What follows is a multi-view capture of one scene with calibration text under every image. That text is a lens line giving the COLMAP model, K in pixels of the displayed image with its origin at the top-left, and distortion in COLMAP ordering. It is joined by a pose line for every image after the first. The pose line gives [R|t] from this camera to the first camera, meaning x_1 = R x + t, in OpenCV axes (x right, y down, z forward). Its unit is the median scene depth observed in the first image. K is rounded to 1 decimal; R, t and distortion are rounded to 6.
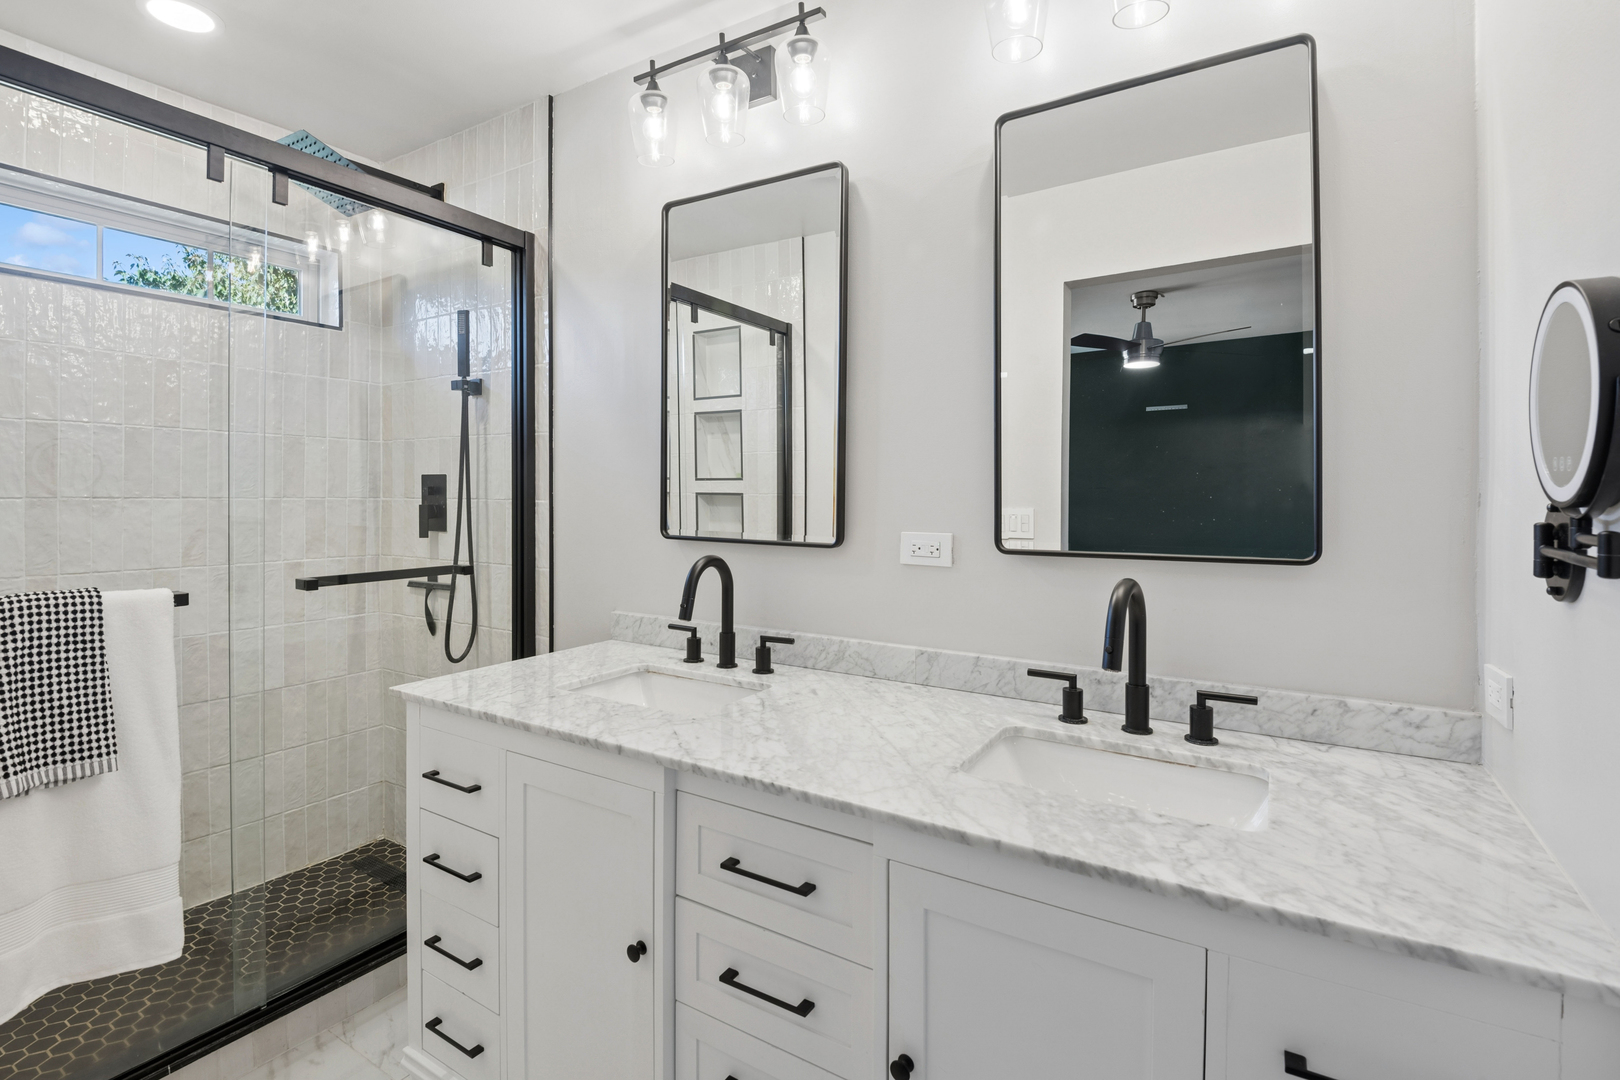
lens RADIAL K [[766.9, 0, 801.9], [0, 766.9, 511.4], [0, 0, 1]] dist [0.004820, -0.004938]
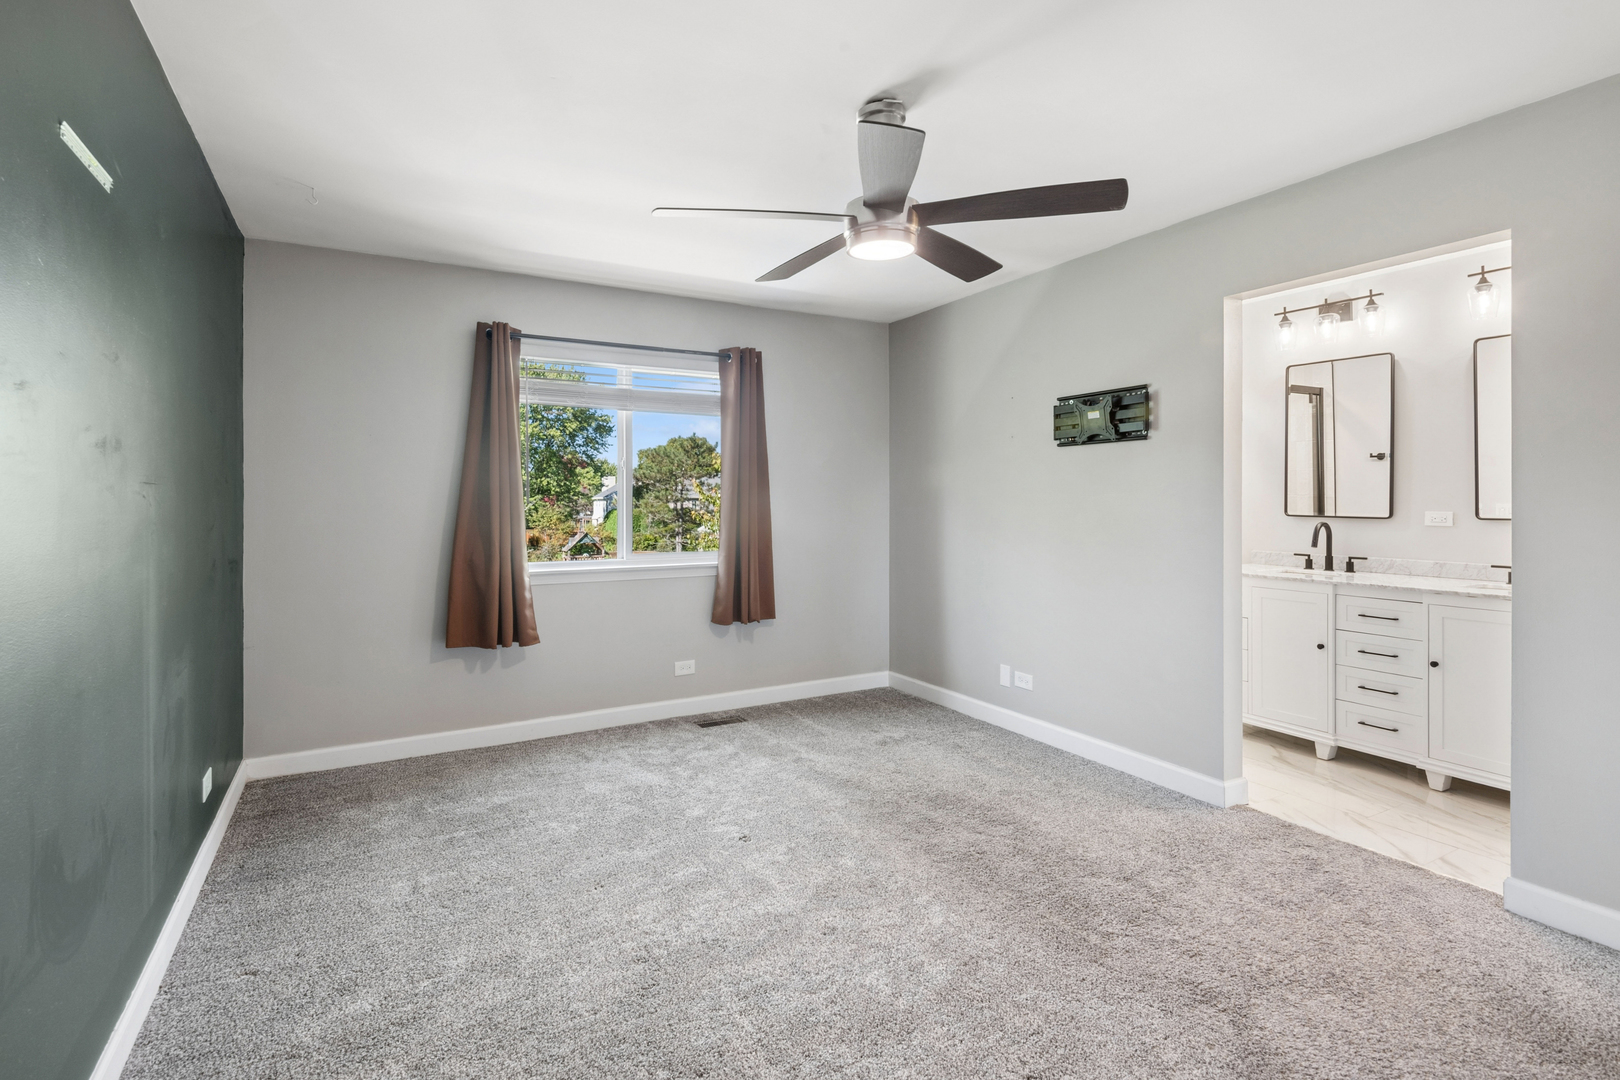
lens RADIAL K [[766.9, 0, 803.2], [0, 766.9, 503.4], [0, 0, 1]] dist [0.004820, -0.004938]
pose [[0.873528, -0.001104, -0.486772, -0.375718], [-0.003189, 0.999963, -0.007991, 0.024458], [0.486763, 0.008533, 0.873492, -1.908945]]
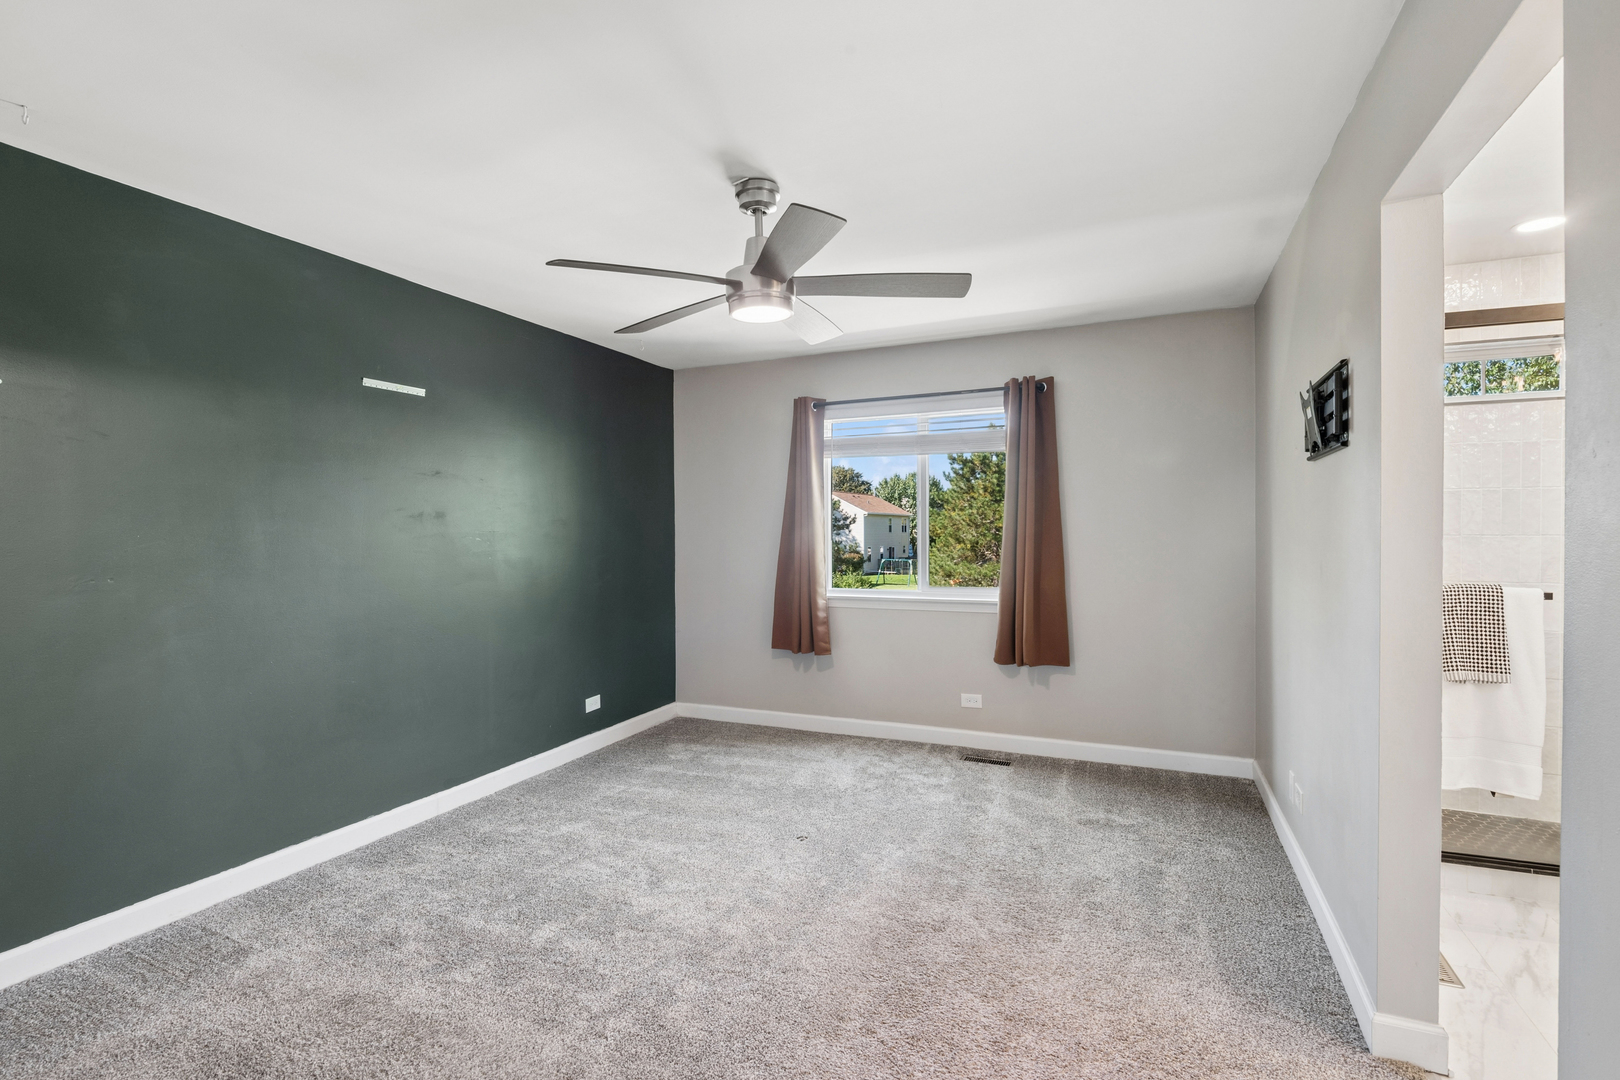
lens RADIAL K [[766.9, 0, 783.2], [0, 766.9, 543.8], [0, 0, 1]] dist [0.004820, -0.004938]
pose [[0.127078, 0.012605, -0.991813, 0.582079], [-0.007509, 0.999903, 0.011746, -0.010193], [0.991864, 0.005955, 0.127161, -0.789882]]
